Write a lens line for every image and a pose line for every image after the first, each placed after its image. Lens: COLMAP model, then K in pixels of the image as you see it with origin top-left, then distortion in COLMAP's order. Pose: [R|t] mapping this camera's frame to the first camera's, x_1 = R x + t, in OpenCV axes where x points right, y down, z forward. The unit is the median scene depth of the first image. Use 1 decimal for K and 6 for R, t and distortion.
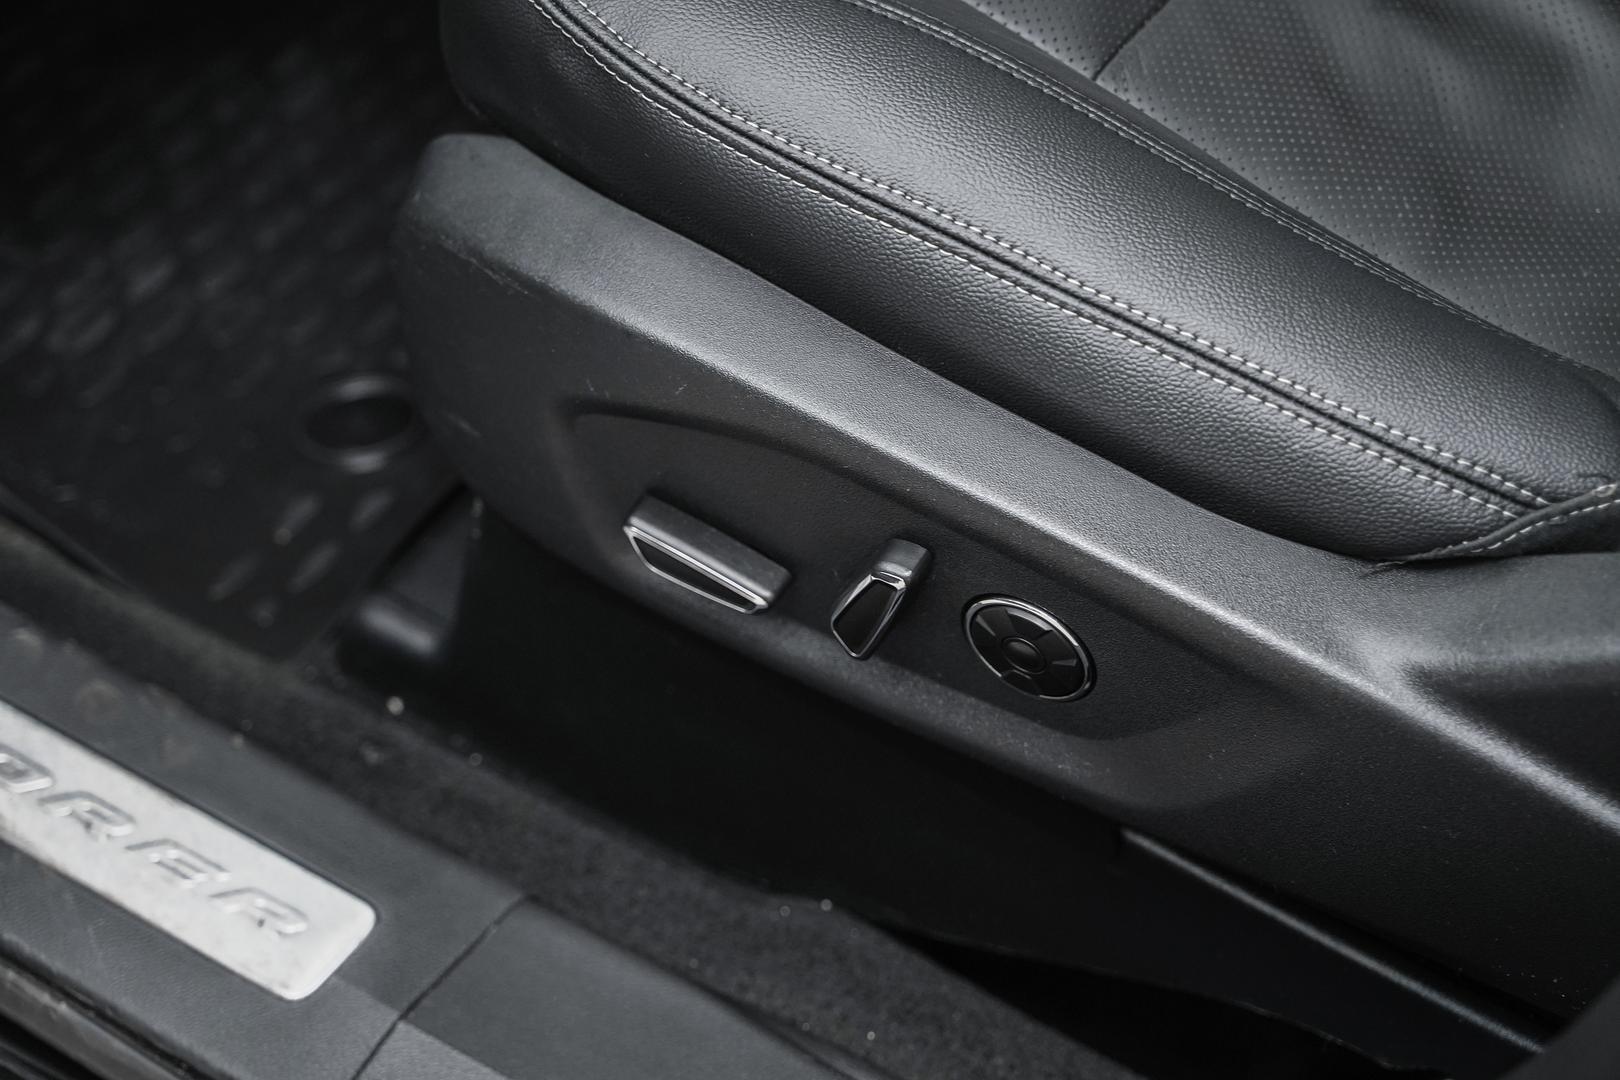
lens RADIAL K [[2868.3, 0, 807.1], [0, 2868.3, 537.6], [0, 0, 1]] dist [-0.006366, 0.000000]
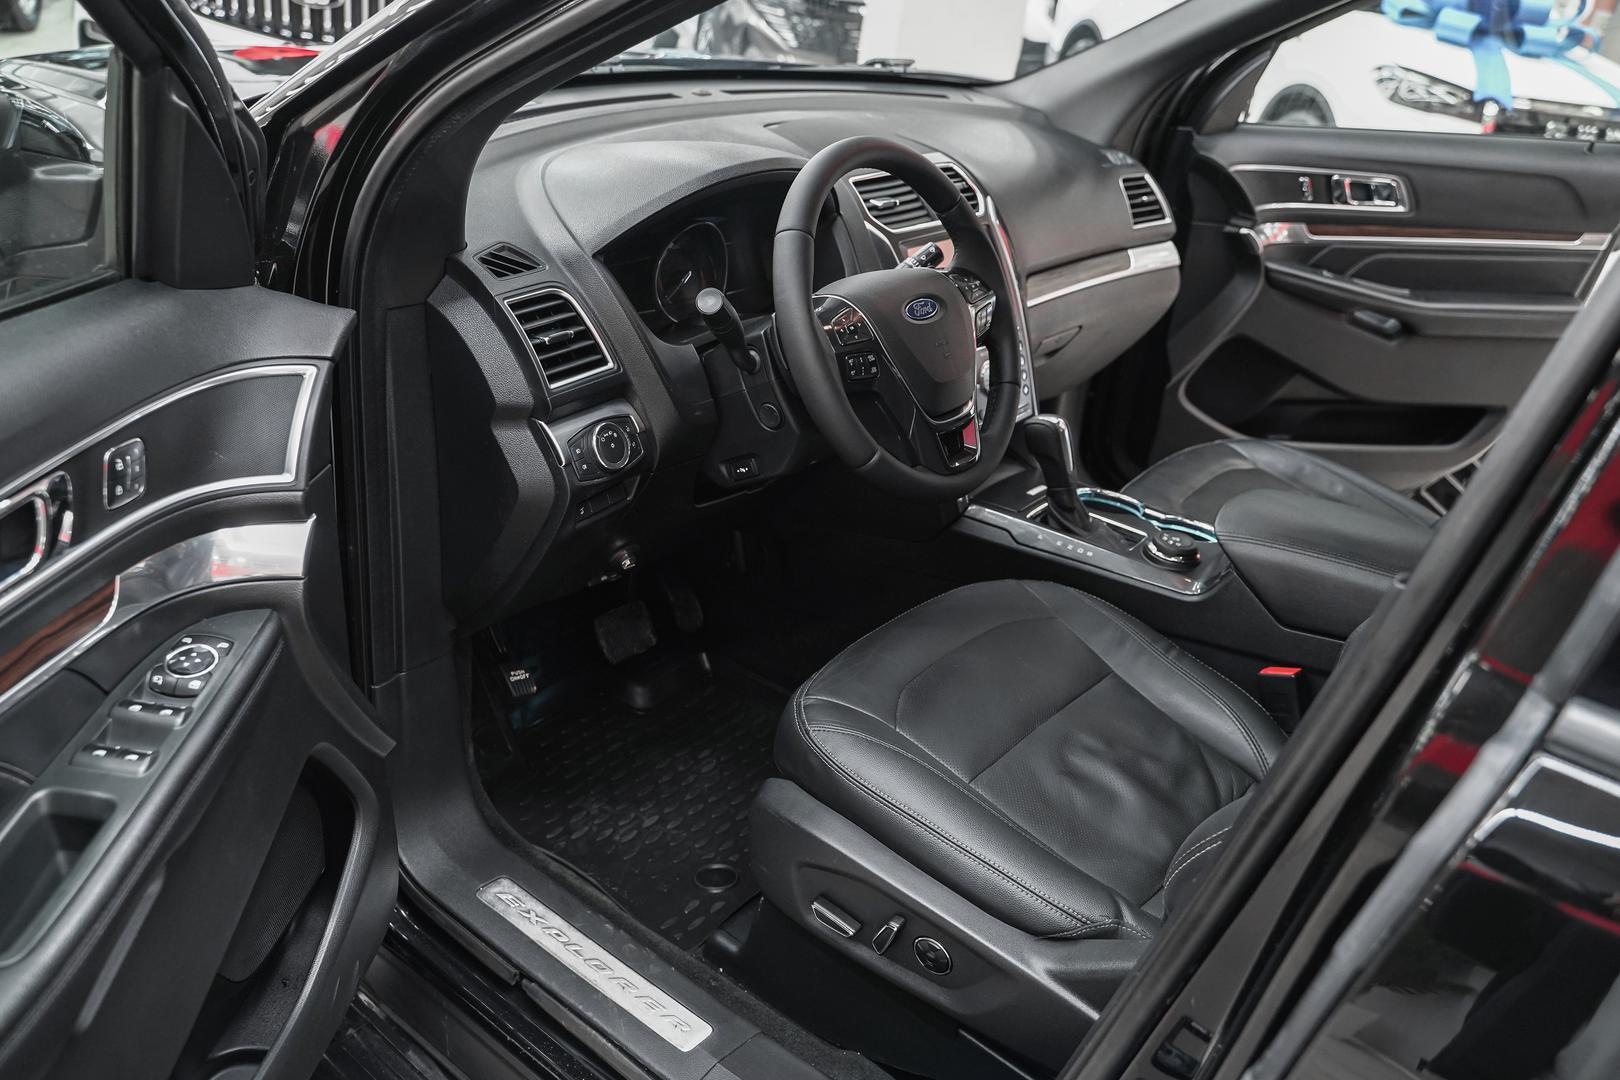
lens RADIAL K [[1303.3, 0, 809.3], [0, 1303.3, 544.1], [0, 0, 1]] dist [-0.012074, 0.001187]
pose [[0.991683, 0.107839, -0.070257, -0.007238], [-0.125403, 0.932452, -0.338833, 0.114780], [0.028971, 0.344826, 0.938220, -0.513623]]
